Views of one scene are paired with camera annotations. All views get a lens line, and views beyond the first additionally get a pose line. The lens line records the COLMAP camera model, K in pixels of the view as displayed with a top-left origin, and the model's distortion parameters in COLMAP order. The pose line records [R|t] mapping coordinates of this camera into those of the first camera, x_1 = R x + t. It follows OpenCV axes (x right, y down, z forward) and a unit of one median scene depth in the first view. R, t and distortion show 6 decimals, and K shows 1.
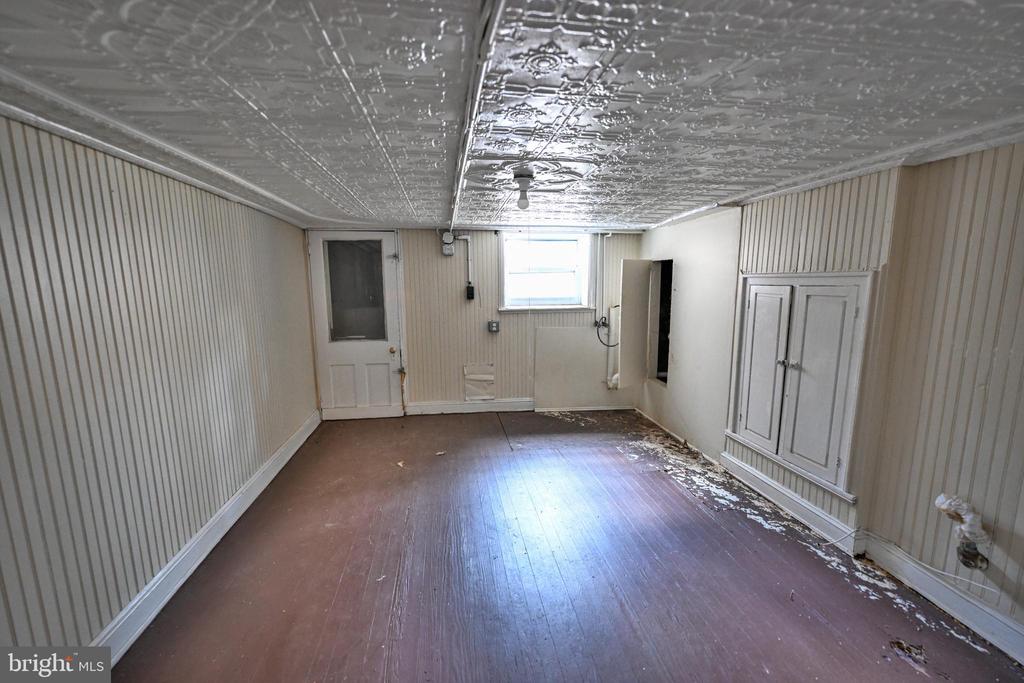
lens RADIAL K [[400.9, 0, 512.0], [0, 400.9, 341.5], [0, 0, 1]] dist [0.000656, 0.000088]
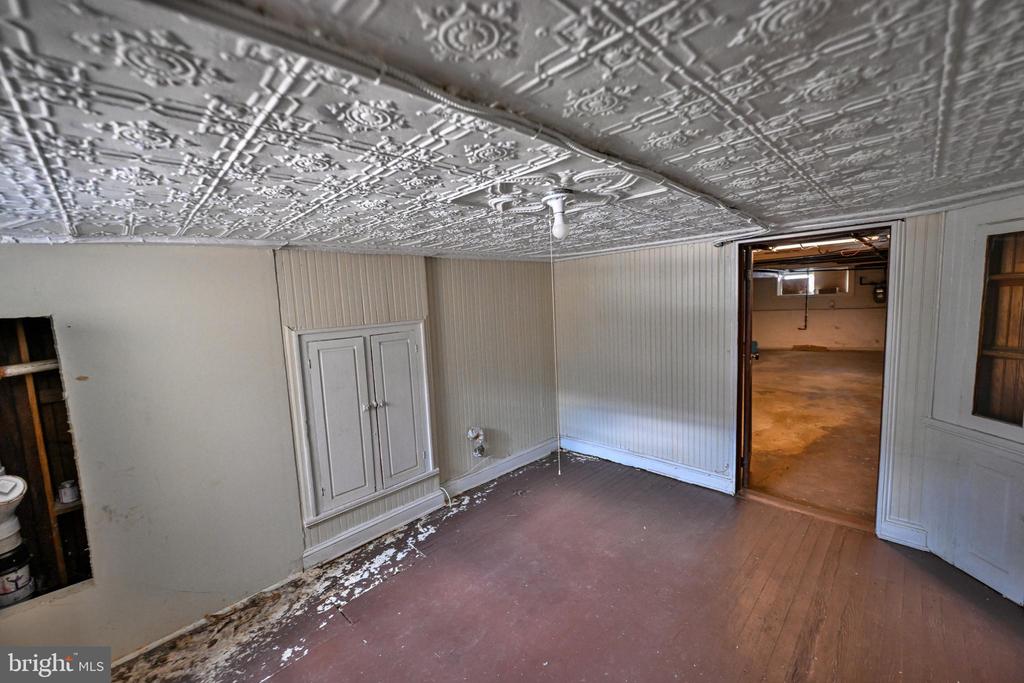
lens RADIAL K [[400.9, 0, 512.0], [0, 400.9, 341.5], [0, 0, 1]] dist [0.000656, 0.000088]
pose [[-0.579957, -0.049581, 0.813137, -0.382477], [0.179298, 0.965902, 0.186778, -0.228865], [-0.794671, 0.254117, -0.551291, 1.147234]]
